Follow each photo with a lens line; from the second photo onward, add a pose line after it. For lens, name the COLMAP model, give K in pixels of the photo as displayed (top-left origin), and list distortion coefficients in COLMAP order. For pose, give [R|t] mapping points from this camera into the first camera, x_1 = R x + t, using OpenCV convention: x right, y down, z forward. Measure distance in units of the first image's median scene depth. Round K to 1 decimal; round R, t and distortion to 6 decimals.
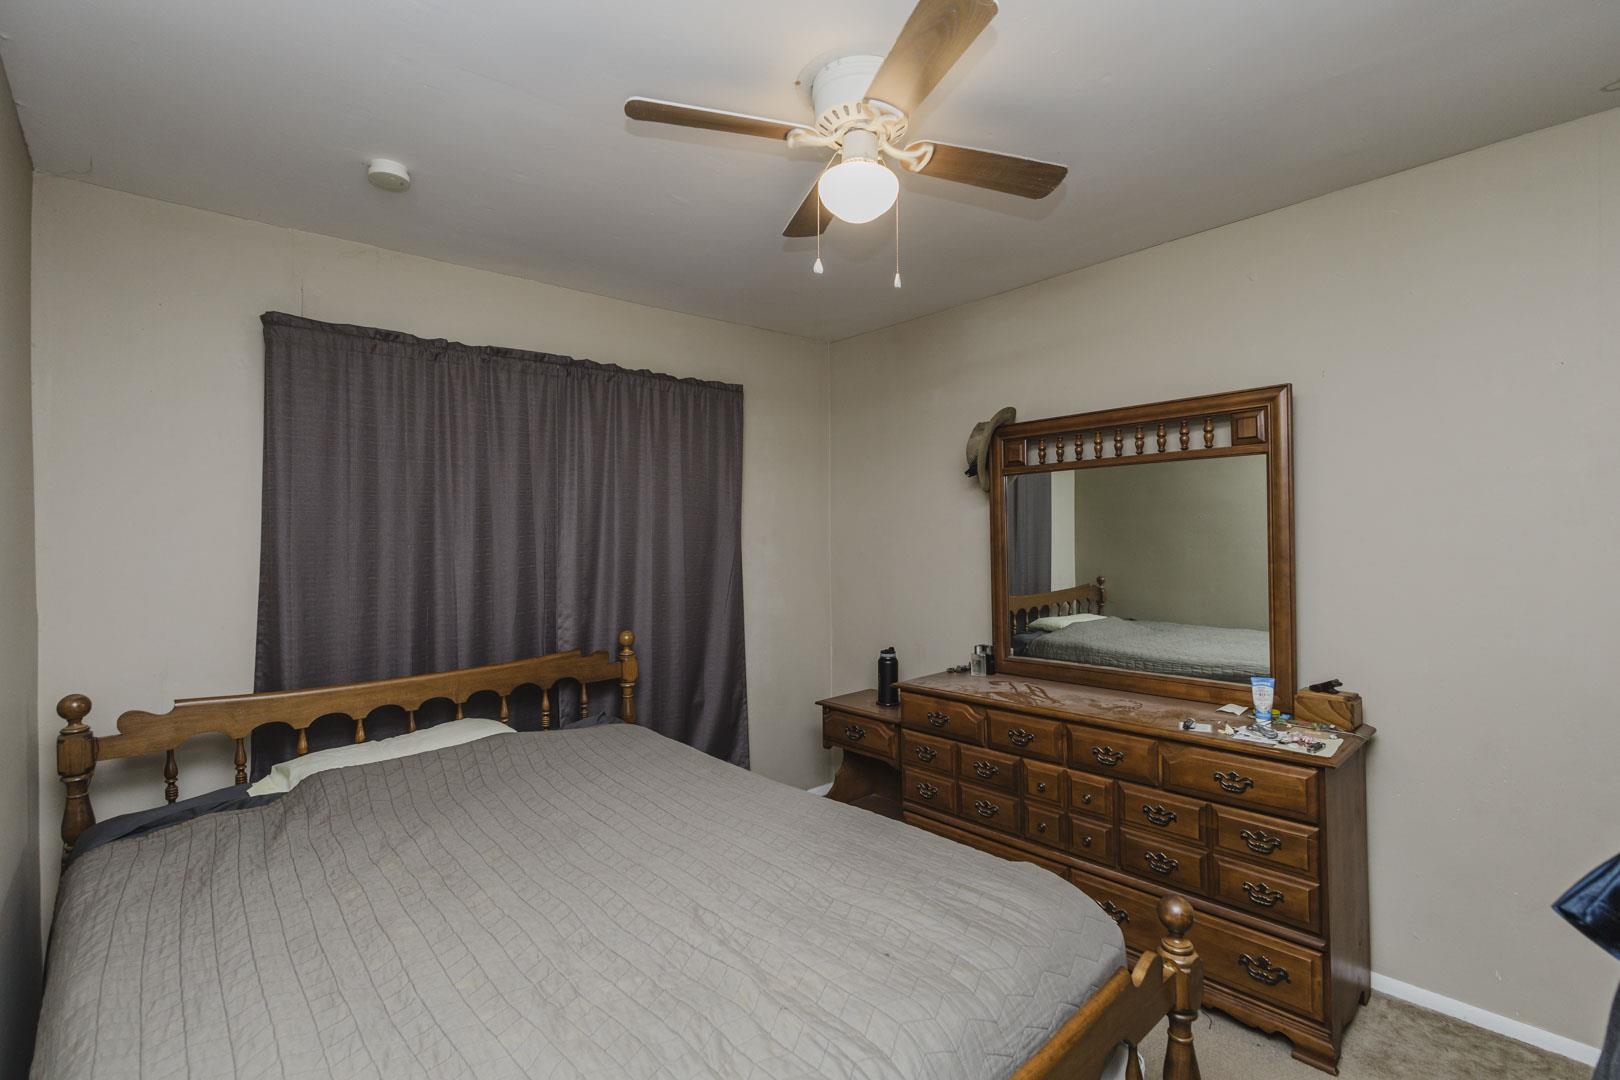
lens RADIAL K [[749.2, 0, 804.9], [0, 749.2, 542.7], [0, 0, 1]] dist [0.011307, -0.004132]
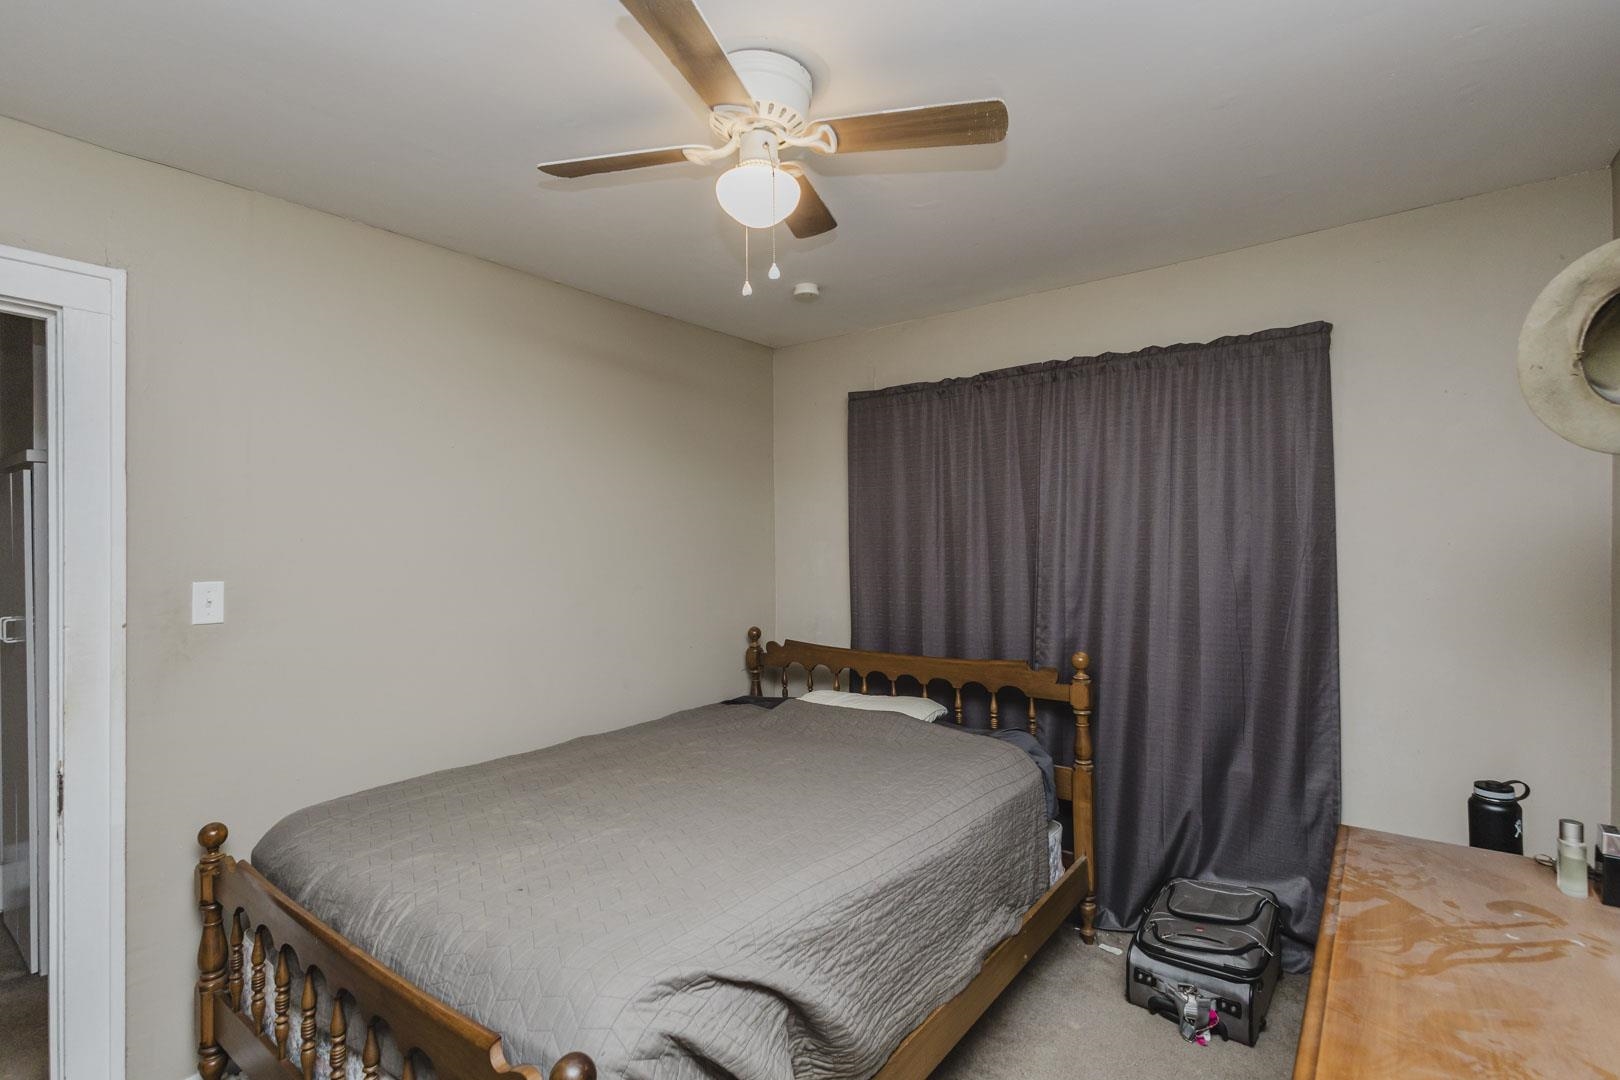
lens RADIAL K [[749.2, 0, 803.7], [0, 749.2, 534.5], [0, 0, 1]] dist [0.011307, -0.004132]
pose [[0.176984, 0.006026, -0.984195, 0.674738], [-0.005191, 0.999973, 0.005189, -0.030455], [0.984200, 0.004191, 0.177010, 0.589449]]
